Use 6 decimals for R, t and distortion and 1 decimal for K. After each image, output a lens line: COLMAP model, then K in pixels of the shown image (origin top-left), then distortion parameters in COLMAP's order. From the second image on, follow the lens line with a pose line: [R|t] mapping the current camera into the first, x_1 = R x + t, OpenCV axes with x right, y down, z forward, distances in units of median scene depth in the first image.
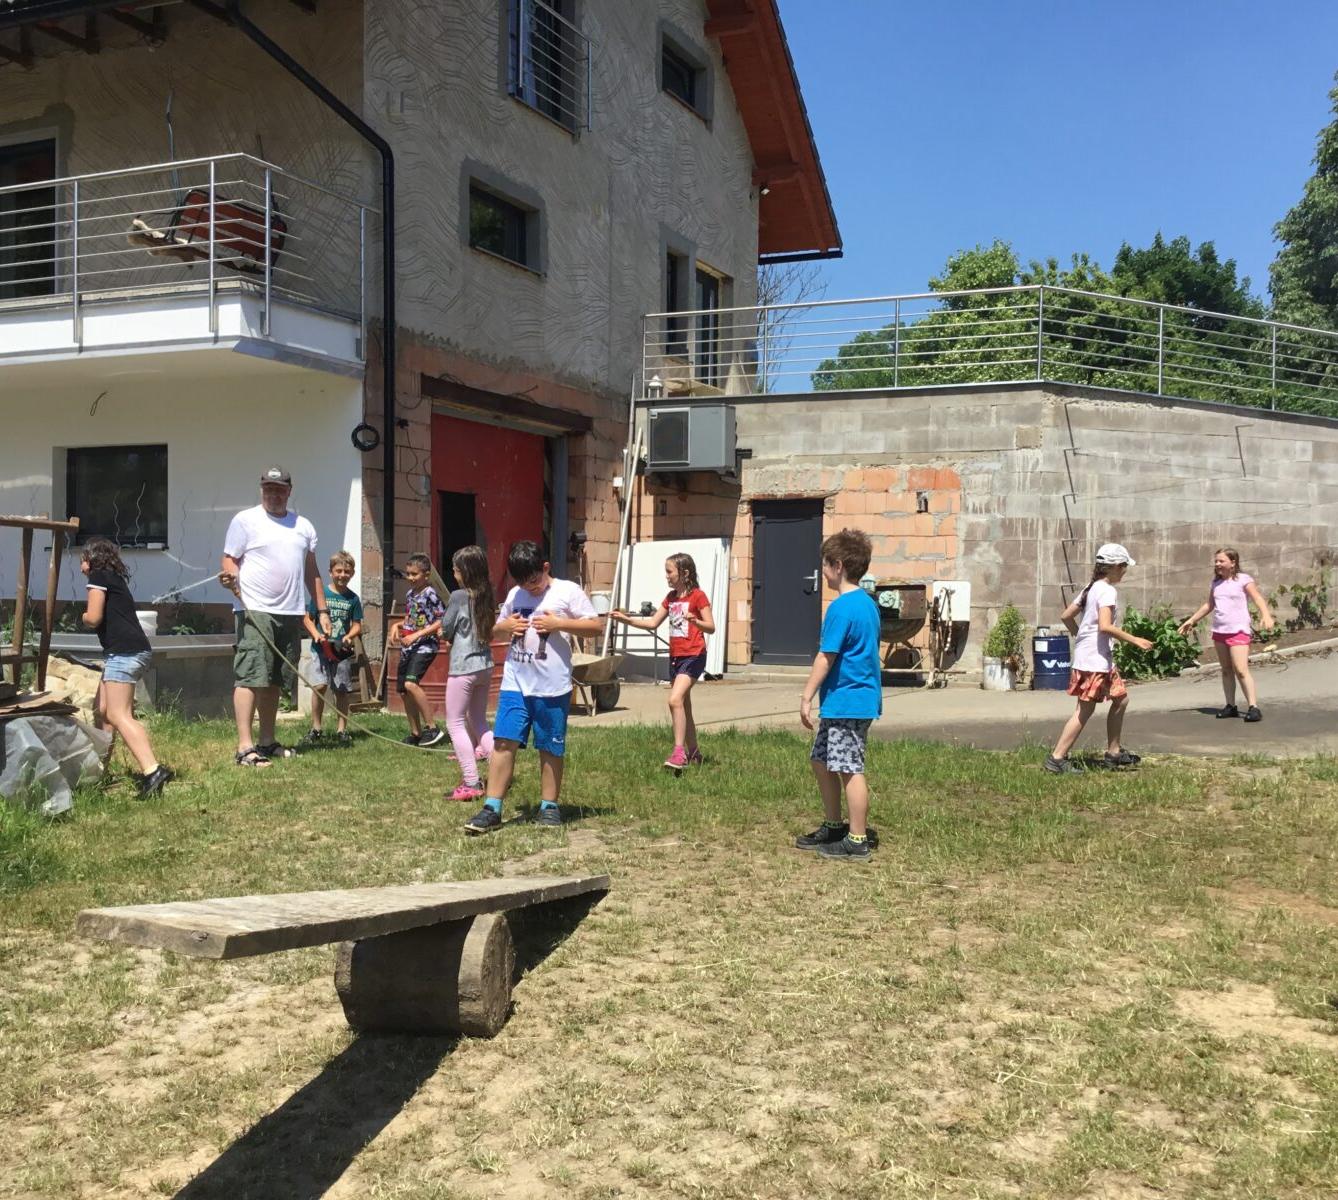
lens RADIAL K [[1475.7, 0, 669.6], [0, 1475.7, 604.0], [0, 0, 1]] dist [0.139086, -0.284296]
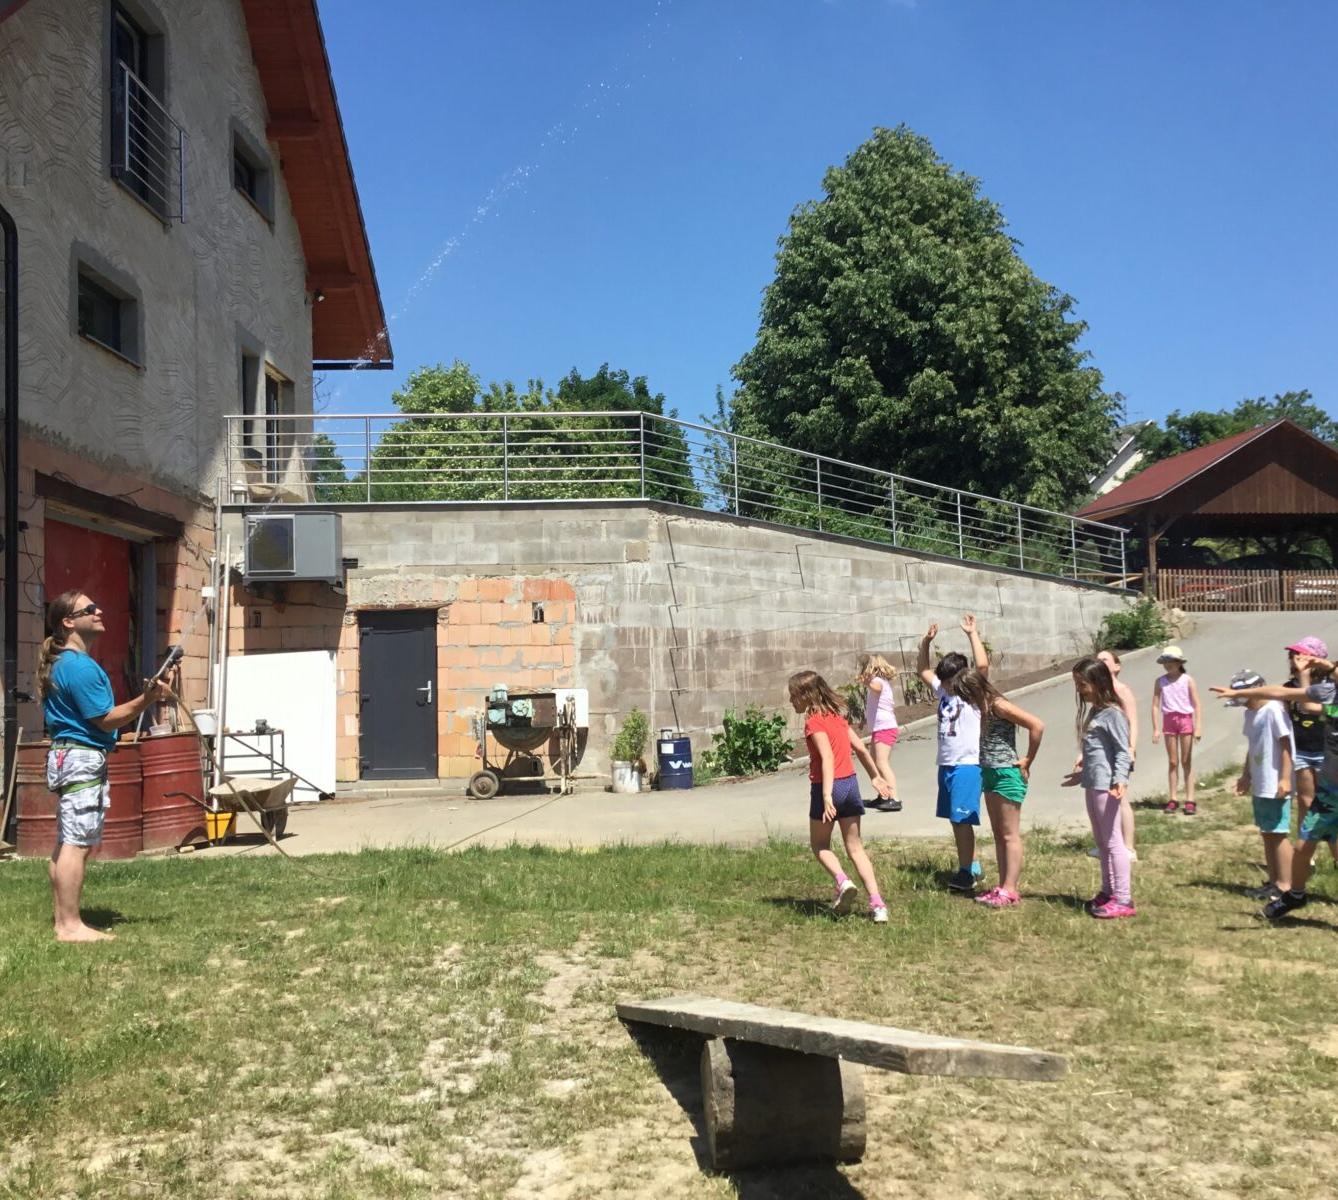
lens RADIAL K [[1475.7, 0, 669.6], [0, 1475.7, 604.0], [0, 0, 1]] dist [0.139086, -0.284296]
pose [[0.914969, -0.001806, 0.403519, -0.155470], [0.031616, 0.997237, -0.067224, -0.002882], [-0.402283, 0.074265, 0.912498, 0.030035]]
